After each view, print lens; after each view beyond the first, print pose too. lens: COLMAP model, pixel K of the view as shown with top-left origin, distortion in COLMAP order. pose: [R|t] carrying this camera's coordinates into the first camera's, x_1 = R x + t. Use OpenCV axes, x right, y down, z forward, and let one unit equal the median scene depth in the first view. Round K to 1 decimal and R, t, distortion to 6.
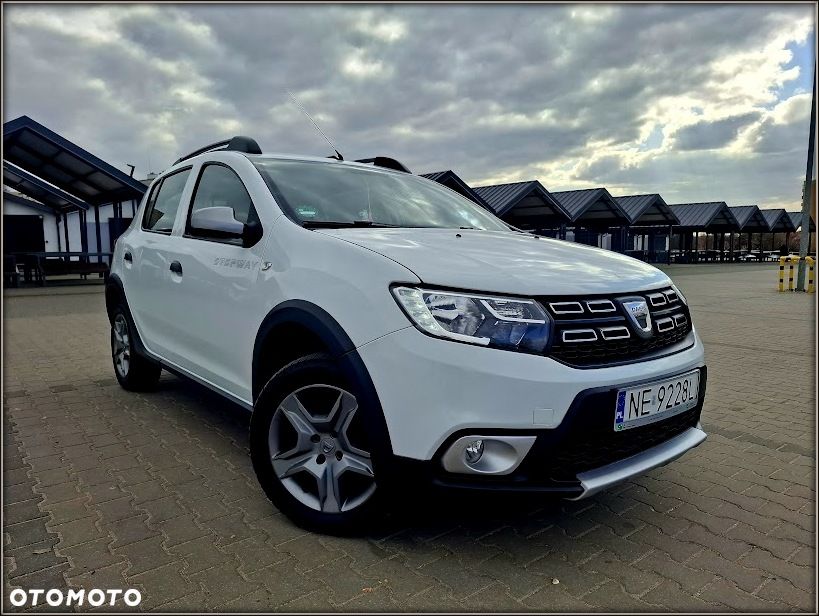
lens RADIAL K [[572.0, 0, 412.5], [0, 572.0, 279.3], [0, 0, 1]] dist [0.060123, -0.054467]
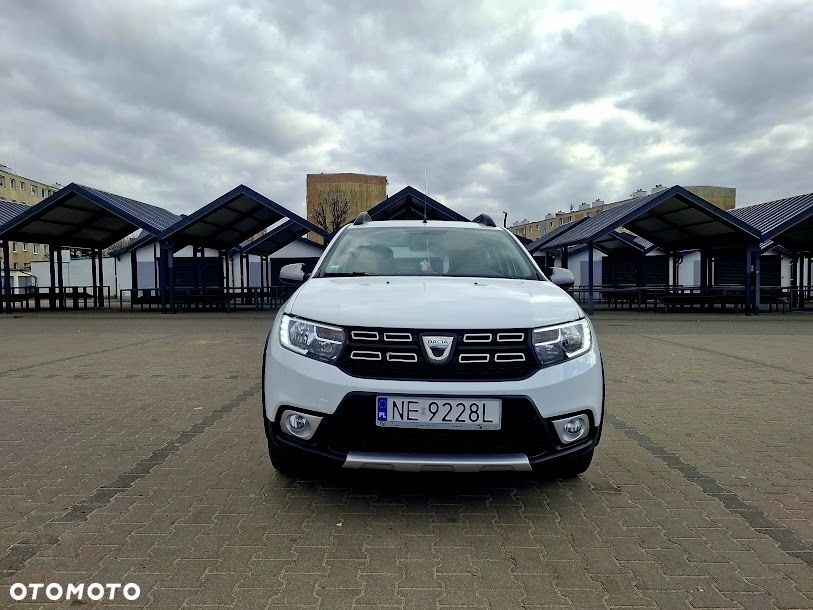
lens RADIAL K [[572.5, 0, 408.7], [0, 572.5, 282.6], [0, 0, 1]] dist [0.059925, -0.053018]
pose [[0.763208, 0.000098, -0.646153, 1.140401], [-0.035168, 0.998524, -0.041387, -0.024255], [0.645195, 0.054311, 0.762085, -0.025320]]
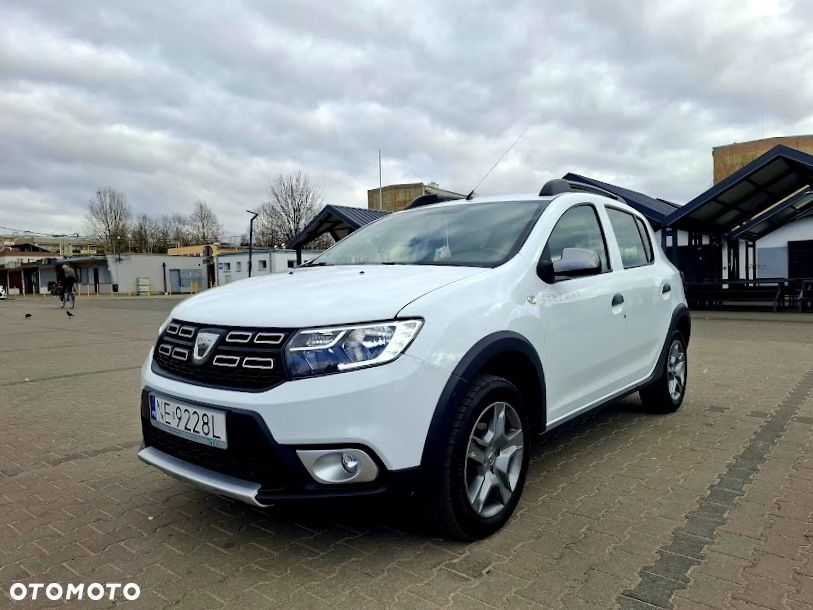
lens RADIAL K [[572.5, 0, 408.7], [0, 572.5, 282.6], [0, 0, 1]] dist [0.059925, -0.053018]
pose [[0.203975, 0.006212, -0.978956, 1.545633], [-0.037988, 0.999277, -0.001574, -0.071194], [0.978239, 0.037509, 0.204063, 1.128702]]
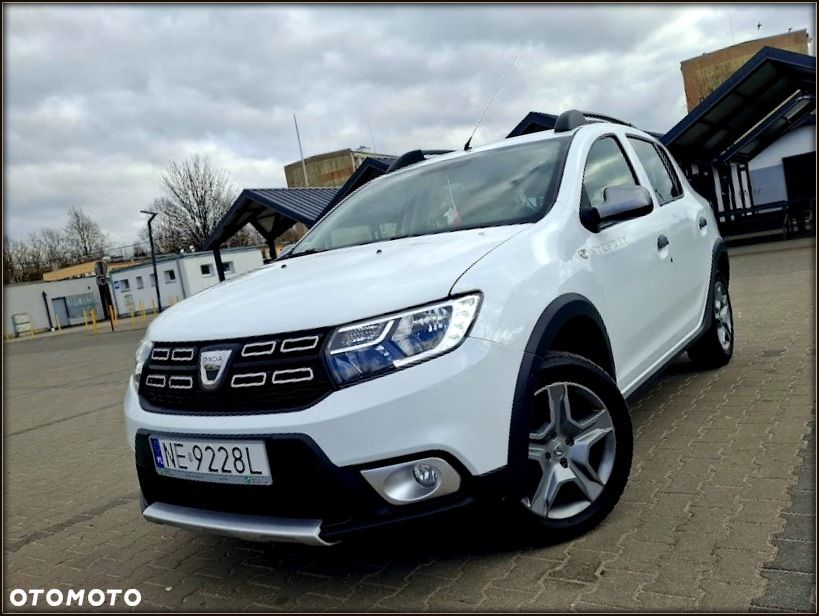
lens RADIAL K [[693.4, 0, 404.9], [0, 693.4, 283.5], [0, 0, 1]] dist [0.047447, -0.042563]
pose [[0.282649, -0.007968, -0.959190, 1.506540], [0.110681, 0.993557, 0.024361, -0.059383], [0.952816, -0.113050, 0.281710, 0.969081]]
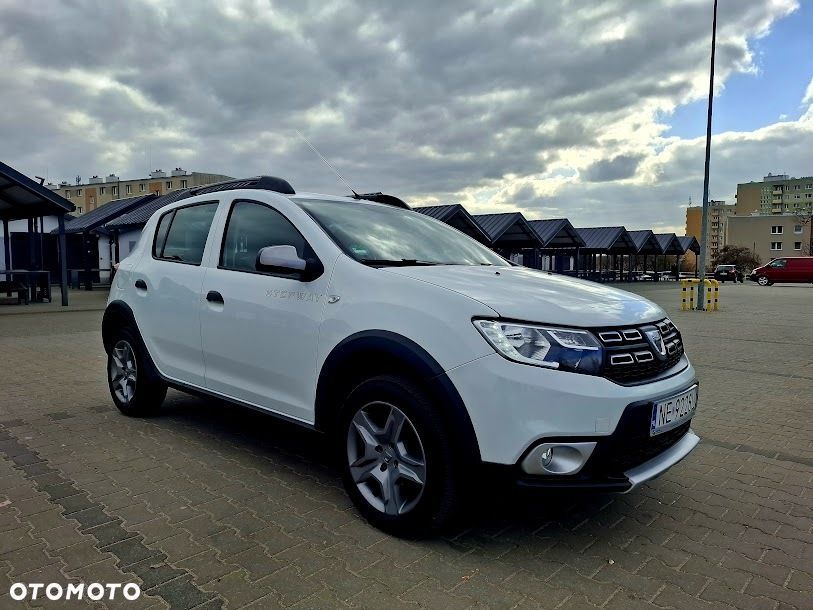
lens RADIAL K [[563.5, 0, 393.4], [0, 563.5, 265.3], [0, 0, 1]] dist [0.055674, -0.059949]
pose [[0.993079, 0.008419, 0.117148, -0.303953], [-0.002127, 0.998553, -0.053727, -0.033473], [-0.117431, 0.053106, 0.991660, -0.151357]]
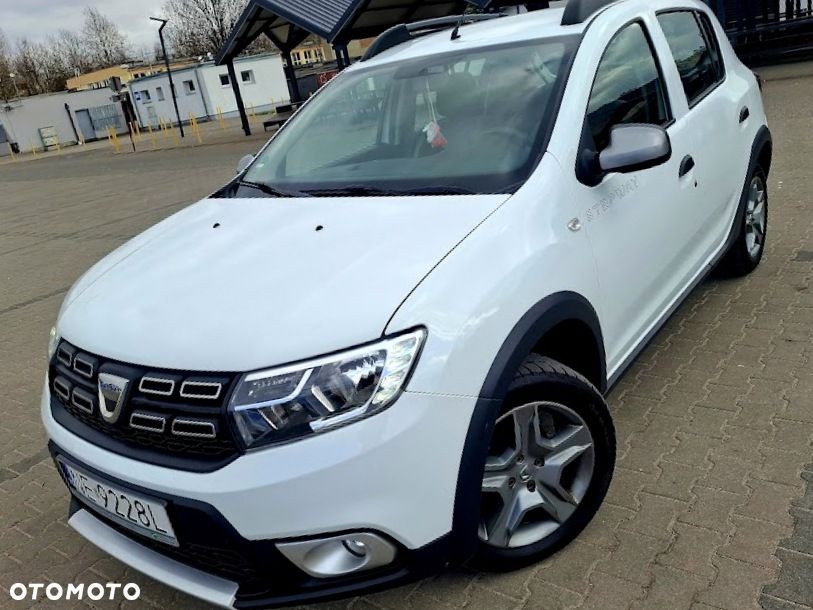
lens RADIAL K [[688.3, 0, 402.0], [0, 688.3, 280.6], [0, 0, 1]] dist [0.047447, -0.042563]
pose [[0.235549, 0.257576, -0.937108, 1.284425], [0.121021, 0.948960, 0.291254, -0.297554], [0.964298, -0.182014, 0.192355, 1.194205]]
